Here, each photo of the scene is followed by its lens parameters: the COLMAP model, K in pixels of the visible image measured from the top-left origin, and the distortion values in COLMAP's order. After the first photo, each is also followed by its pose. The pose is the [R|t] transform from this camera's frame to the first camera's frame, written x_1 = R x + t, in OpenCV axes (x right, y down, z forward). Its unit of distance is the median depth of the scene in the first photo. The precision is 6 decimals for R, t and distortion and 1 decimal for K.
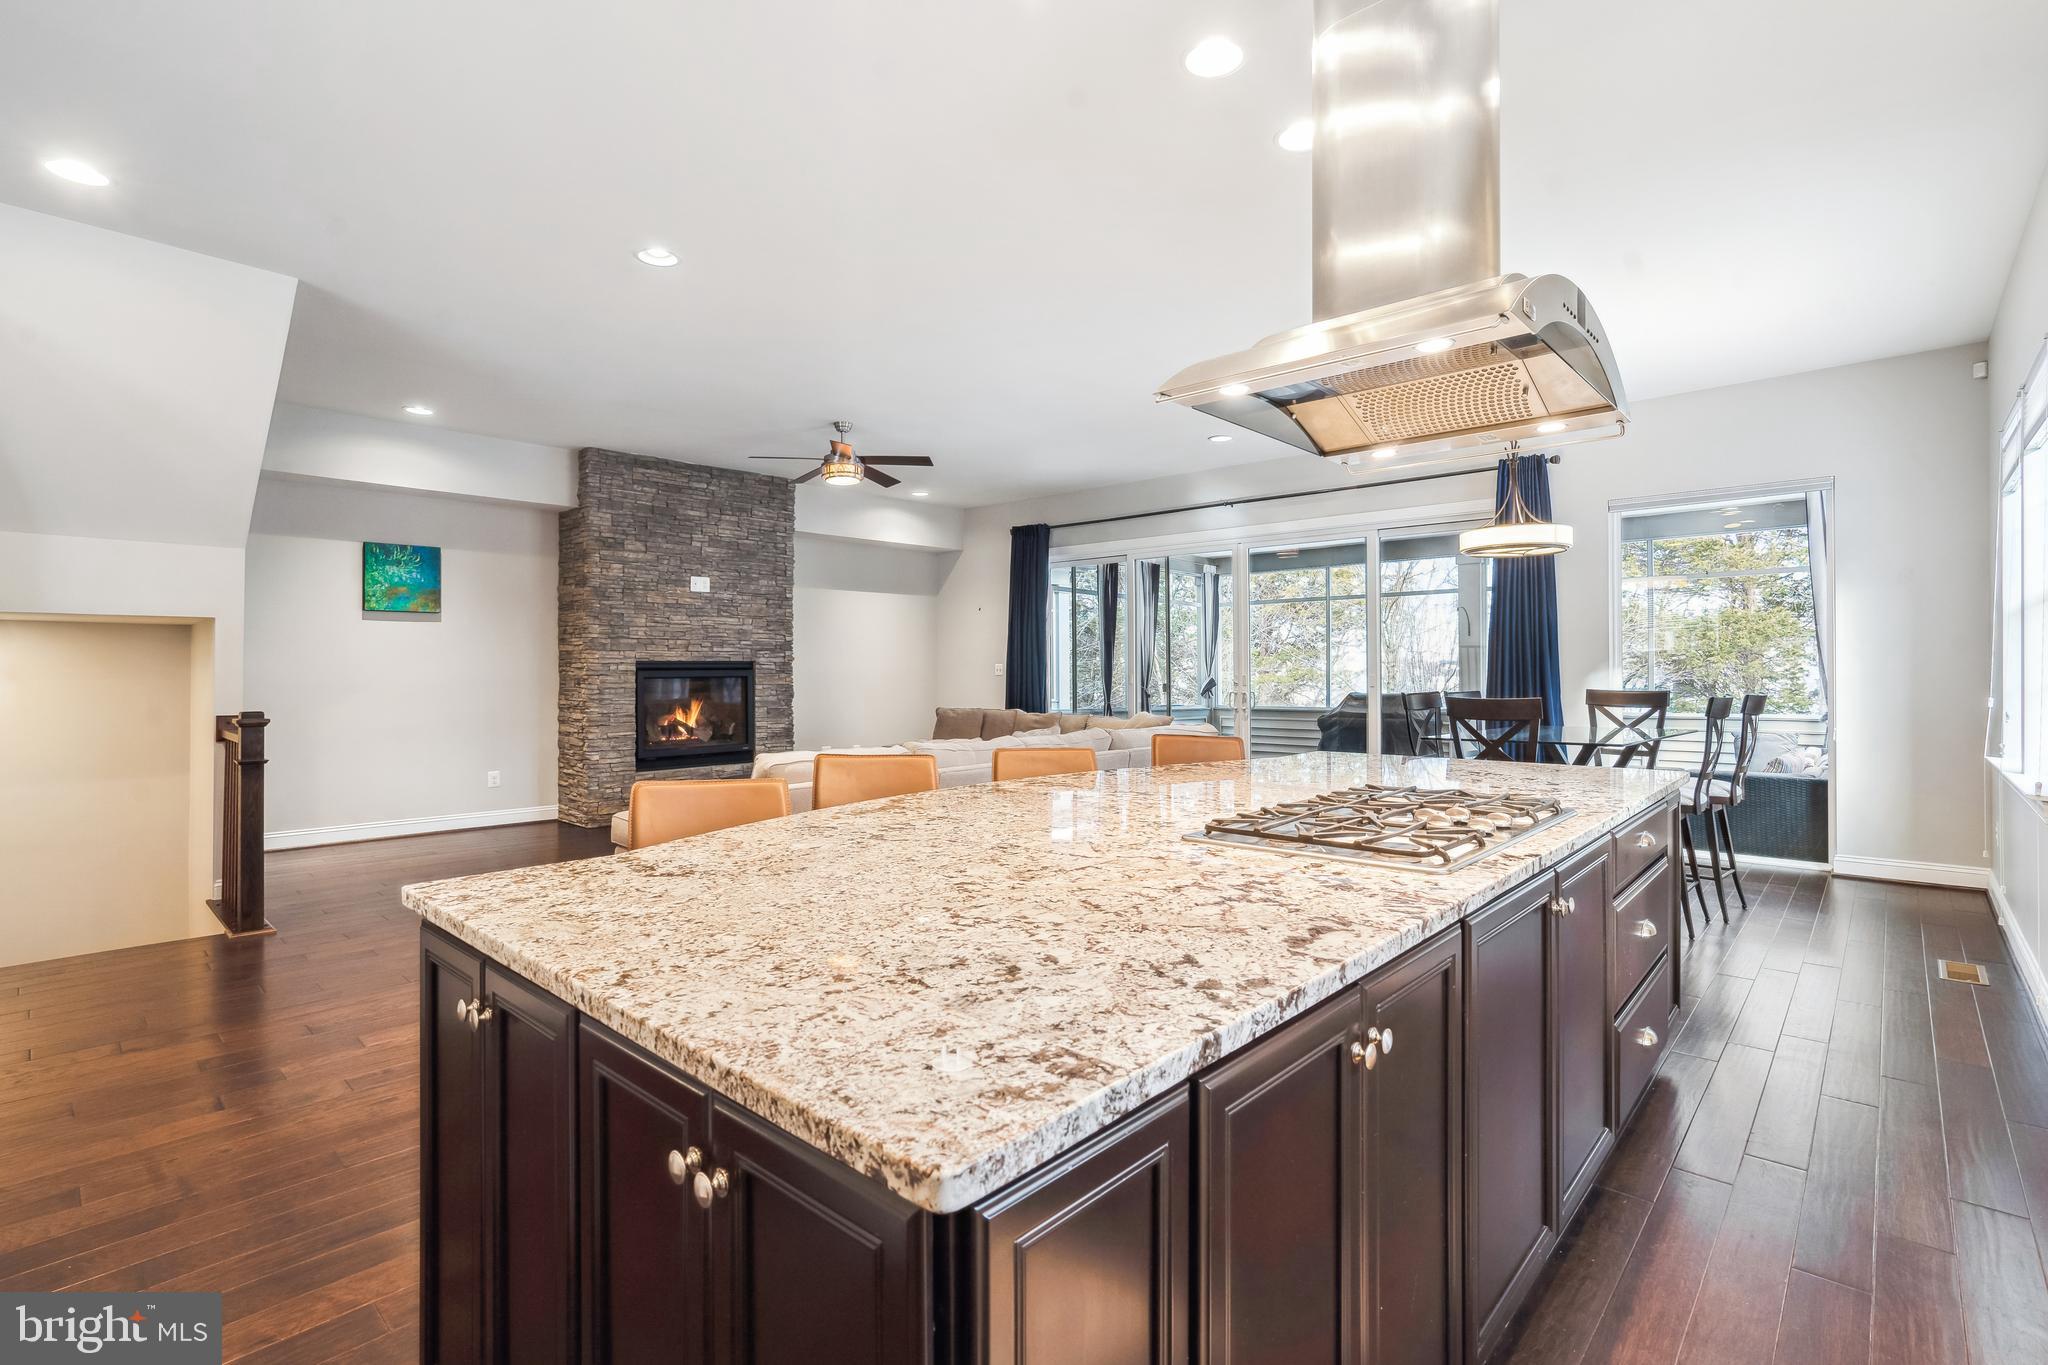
lens RADIAL K [[949.9, 0, 1015.9], [0, 949.9, 663.5], [0, 0, 1]] dist [-0.004659, 0.003352]
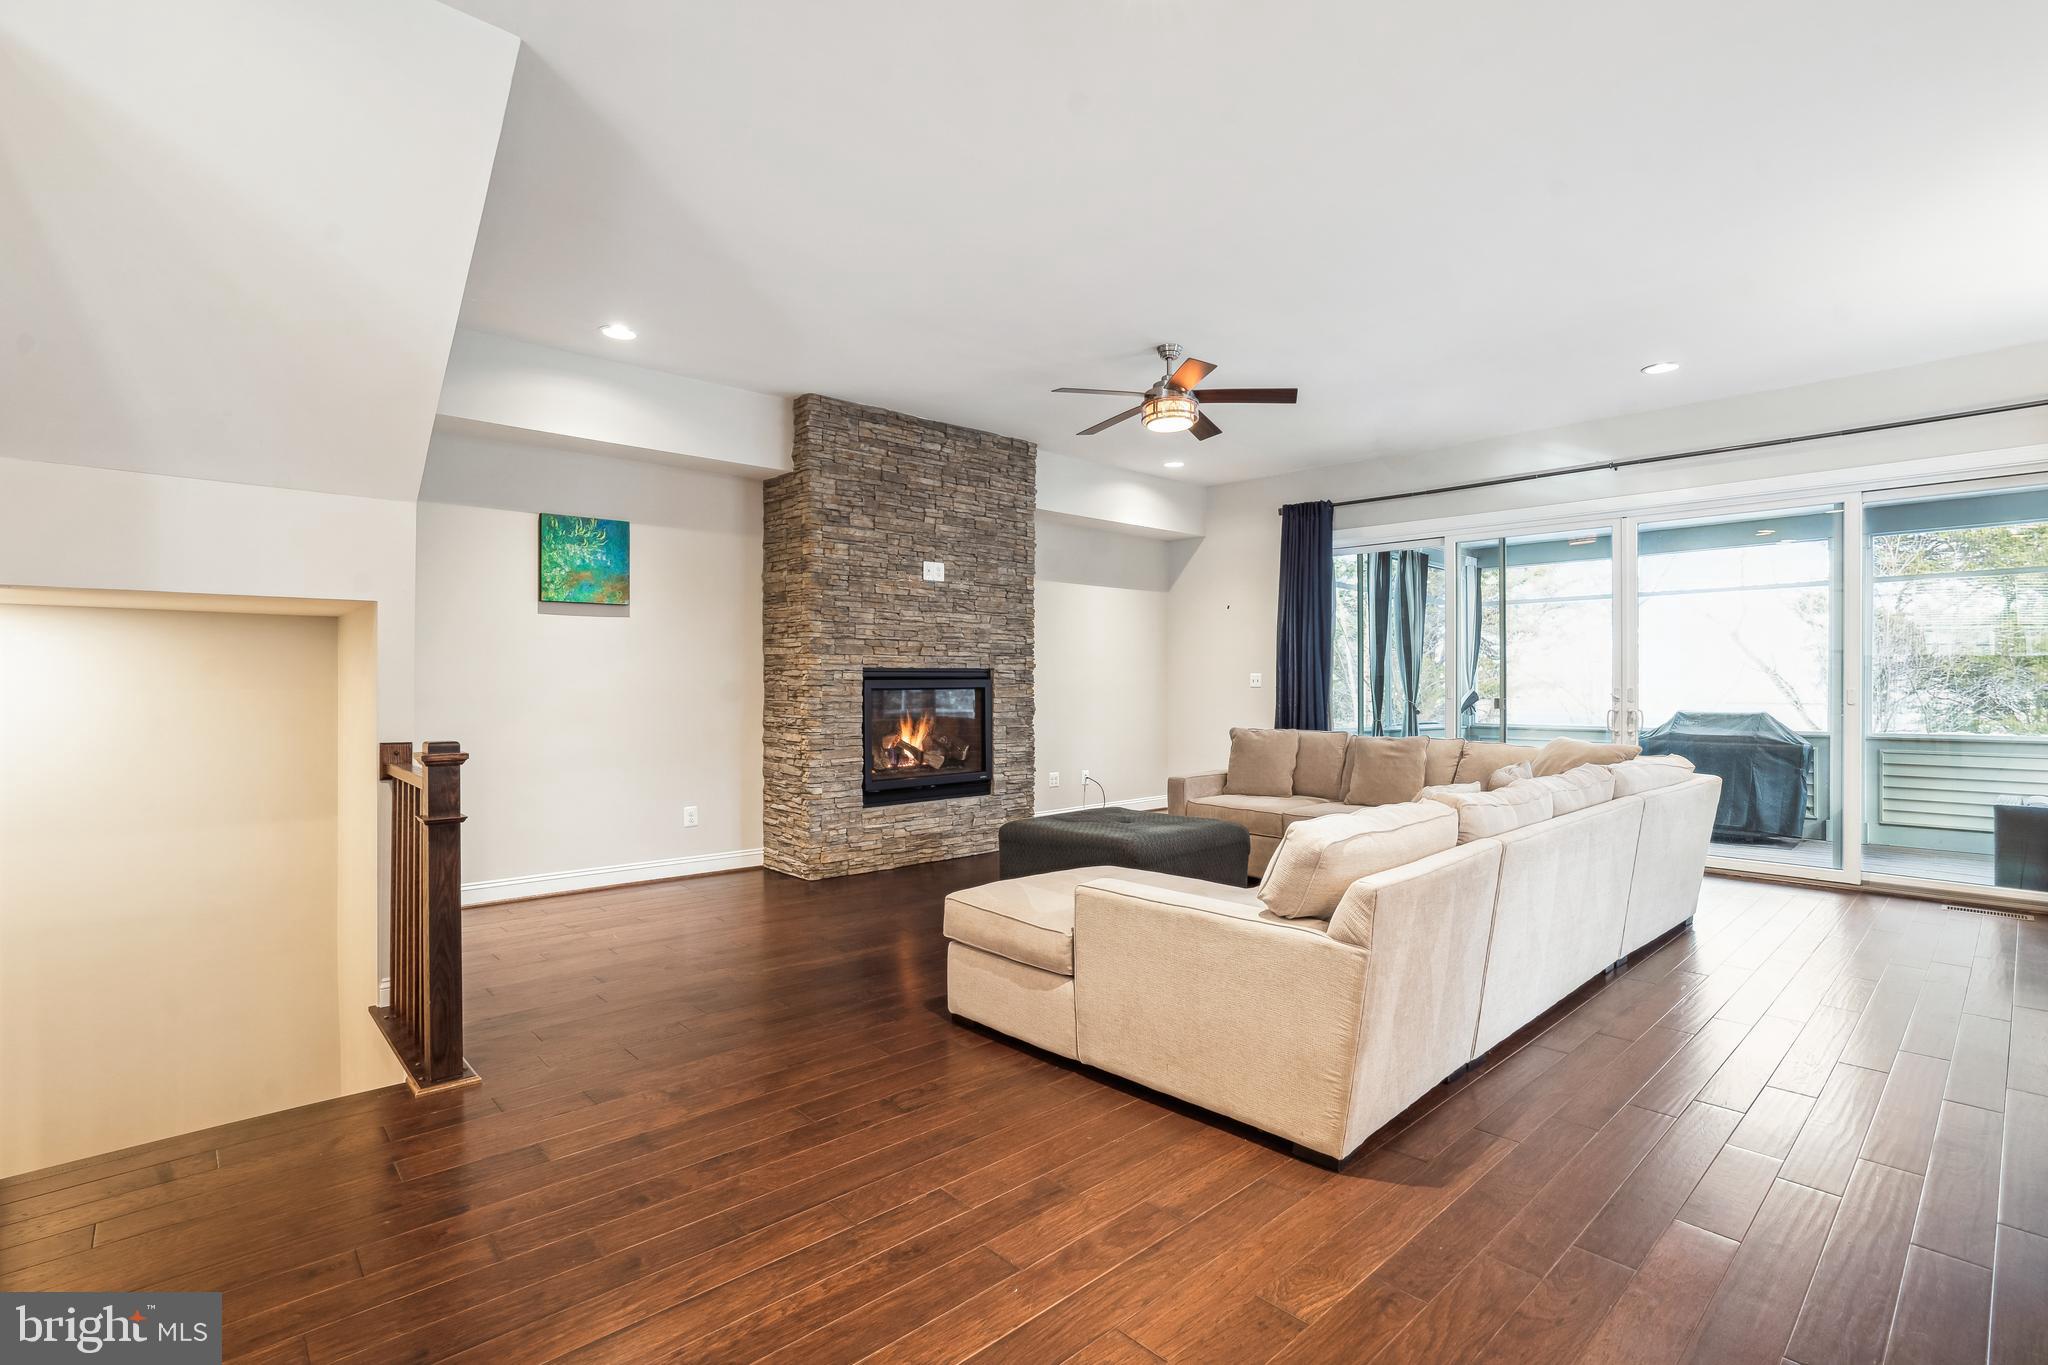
lens RADIAL K [[949.9, 0, 1031.4], [0, 949.9, 684.3], [0, 0, 1]] dist [-0.004659, 0.003352]
pose [[0.998299, 0.003941, -0.058161, -0.214022], [-0.003330, 0.999938, 0.010588, 0.002459], [0.058199, -0.010376, 0.998251, 0.219973]]
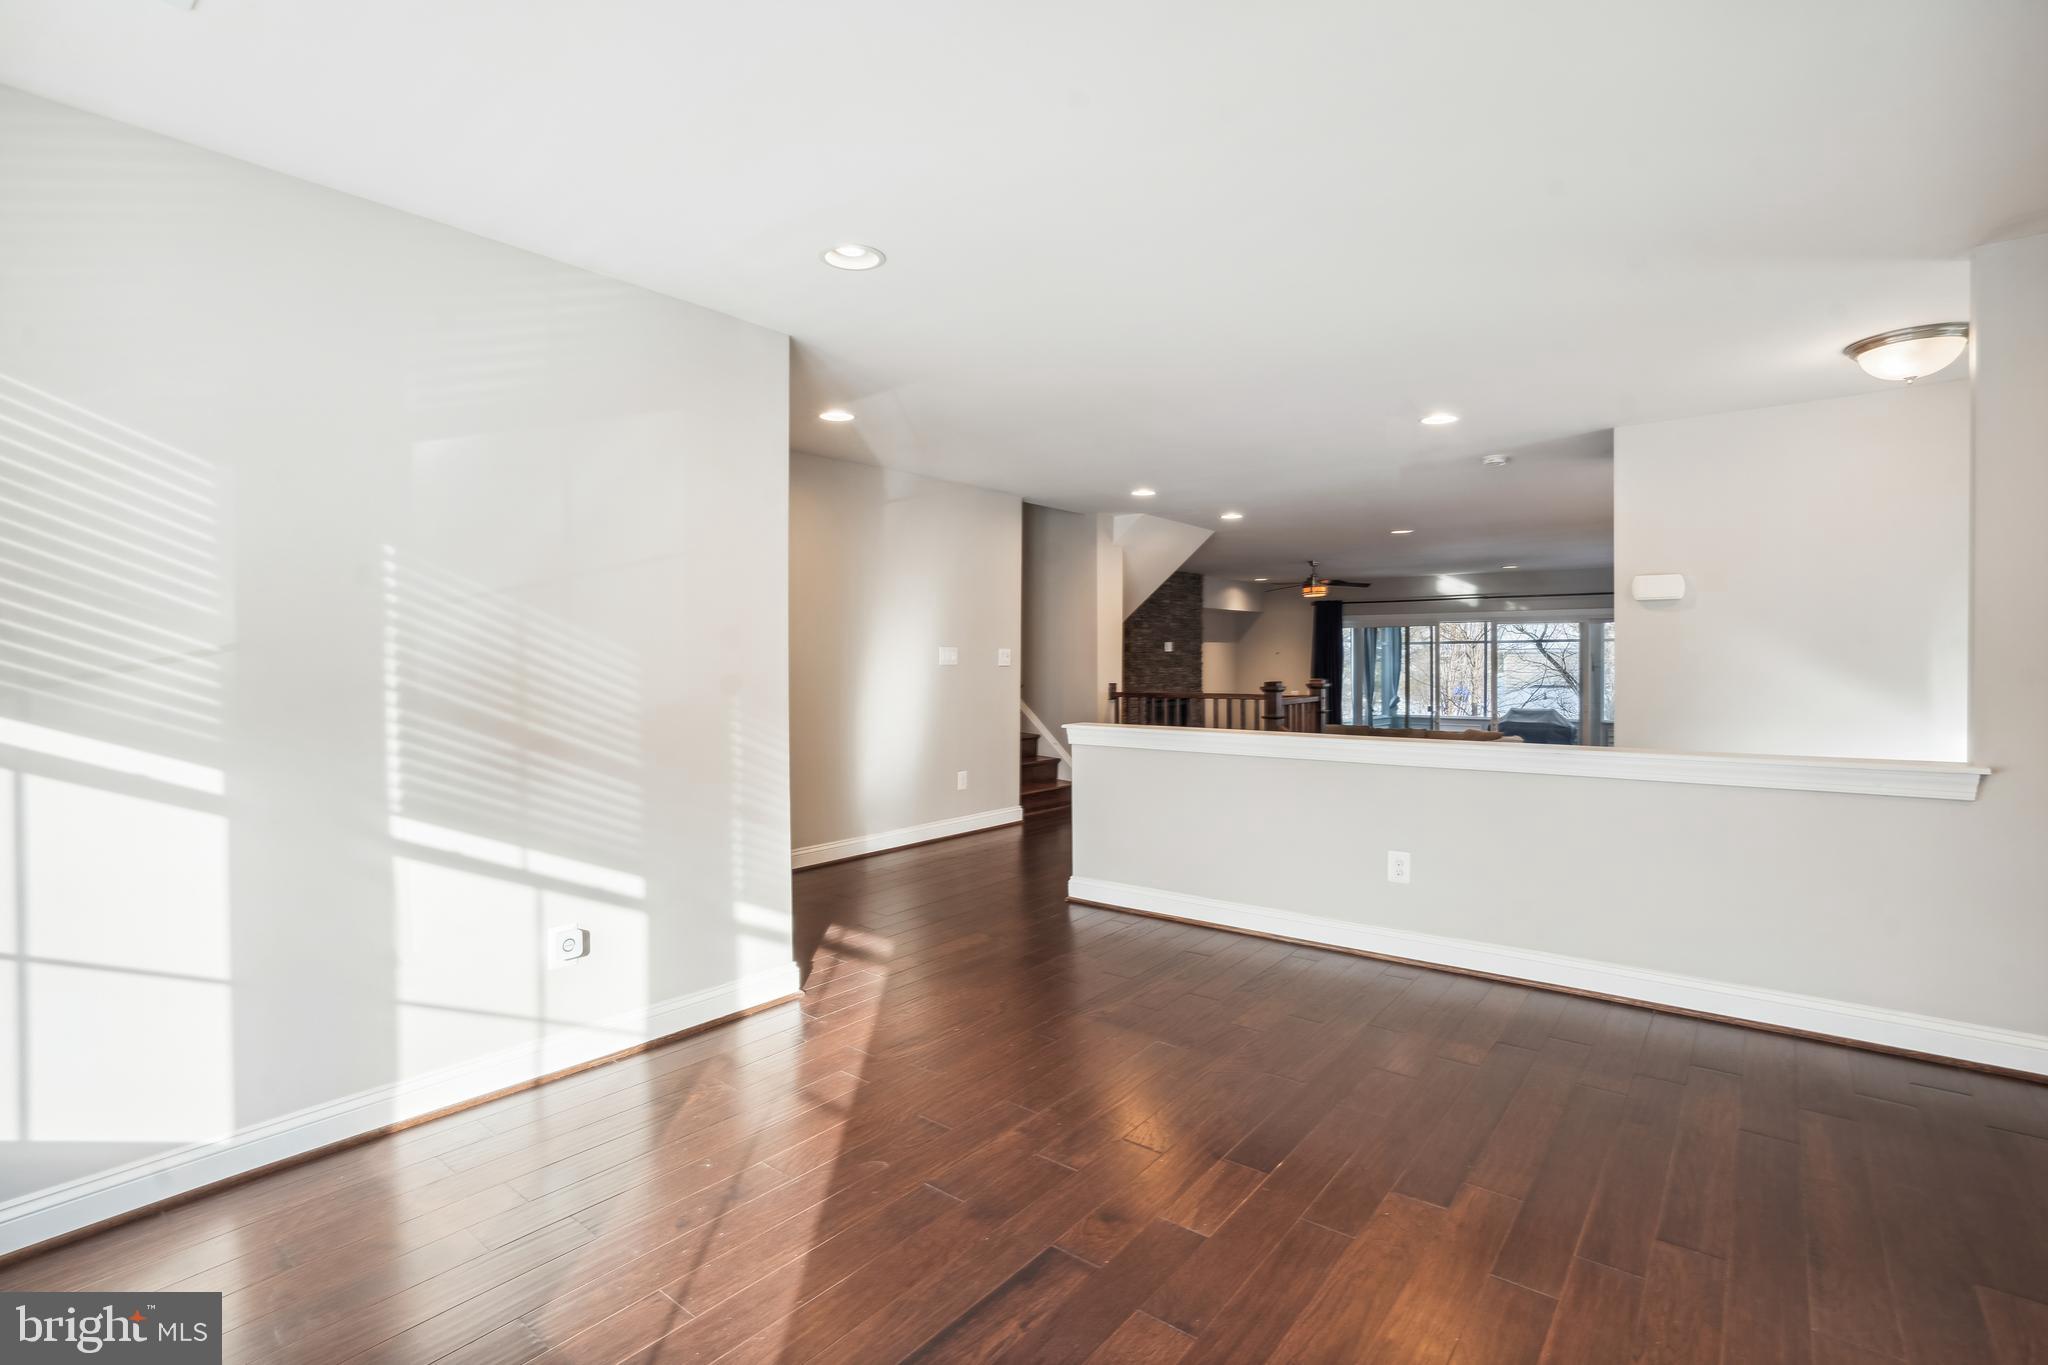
lens RADIAL K [[949.9, 0, 1016.8], [0, 949.9, 688.8], [0, 0, 1]] dist [-0.004659, 0.003352]
pose [[0.996885, -0.004814, 0.078716, -0.737941], [0.002215, 0.999451, 0.033072, -0.069773], [-0.078832, -0.032795, 0.996348, -0.565074]]
